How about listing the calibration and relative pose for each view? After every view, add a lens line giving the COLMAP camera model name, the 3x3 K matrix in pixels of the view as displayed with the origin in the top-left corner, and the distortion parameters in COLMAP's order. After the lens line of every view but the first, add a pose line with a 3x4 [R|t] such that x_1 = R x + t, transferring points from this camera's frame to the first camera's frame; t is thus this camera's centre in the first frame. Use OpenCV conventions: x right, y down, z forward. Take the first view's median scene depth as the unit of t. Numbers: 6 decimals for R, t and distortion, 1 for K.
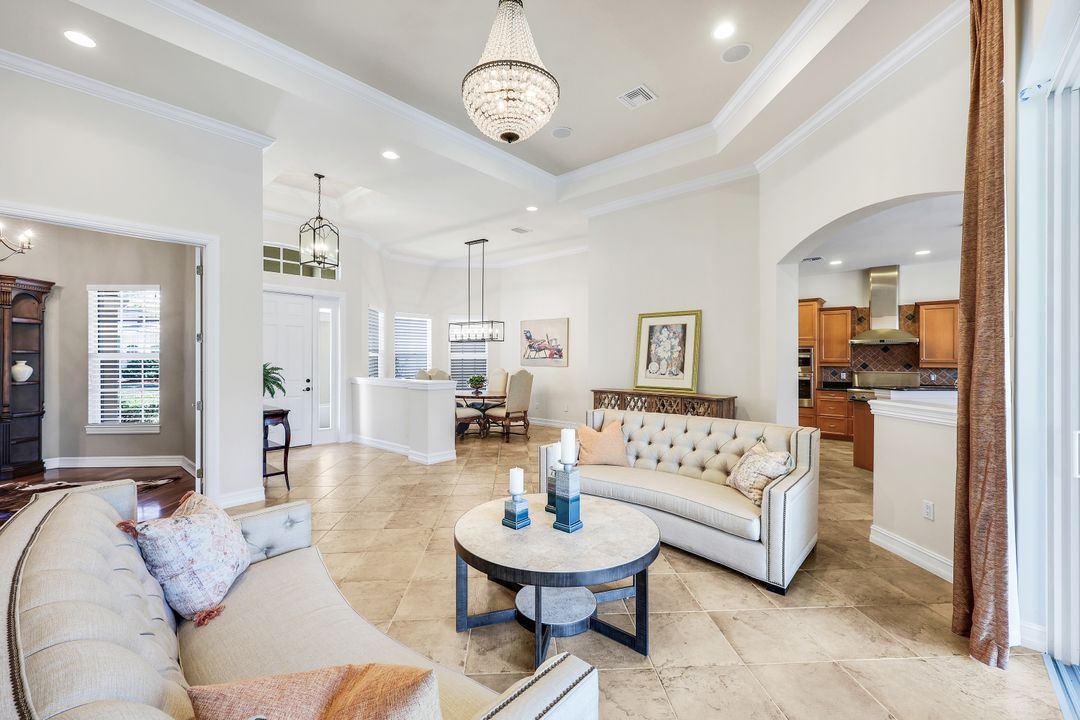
lens RADIAL K [[436.1, 0, 540.0], [0, 436.1, 360.0], [0, 0, 1]] dist [0.001262, -0.000147]
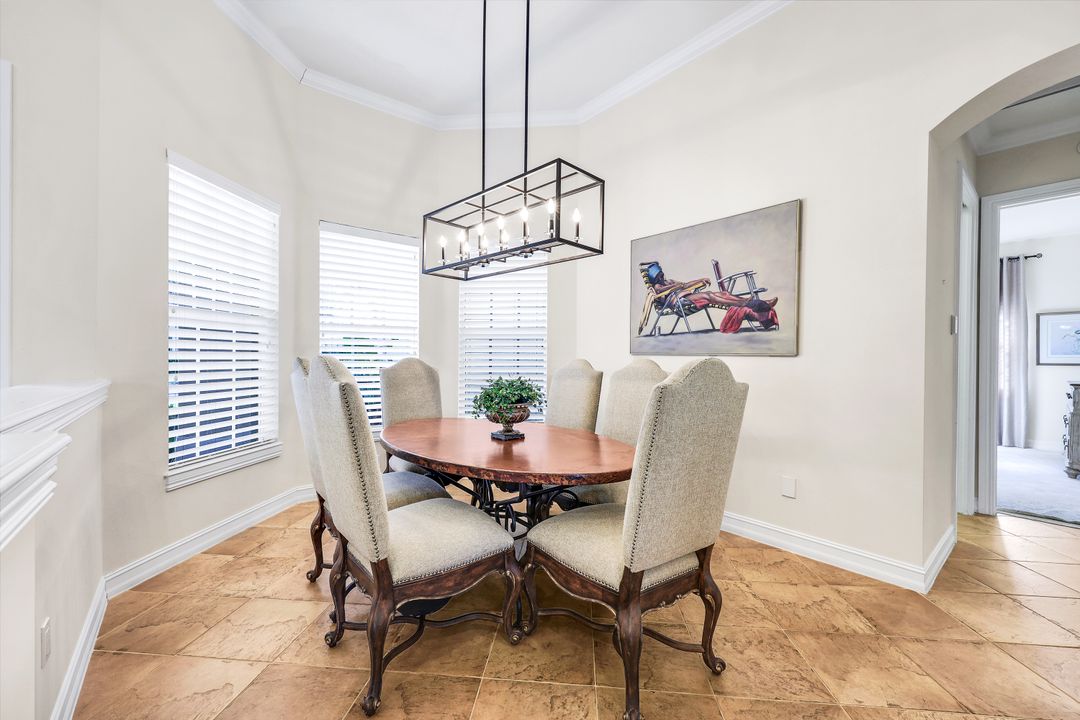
lens RADIAL K [[436.1, 0, 540.0], [0, 436.1, 360.0], [0, 0, 1]] dist [0.001262, -0.000147]
pose [[0.988575, 0.005851, -0.150614, -0.071547], [-0.005243, 0.999976, 0.004437, 0.017902], [0.150636, -0.003596, 0.988583, 0.654068]]
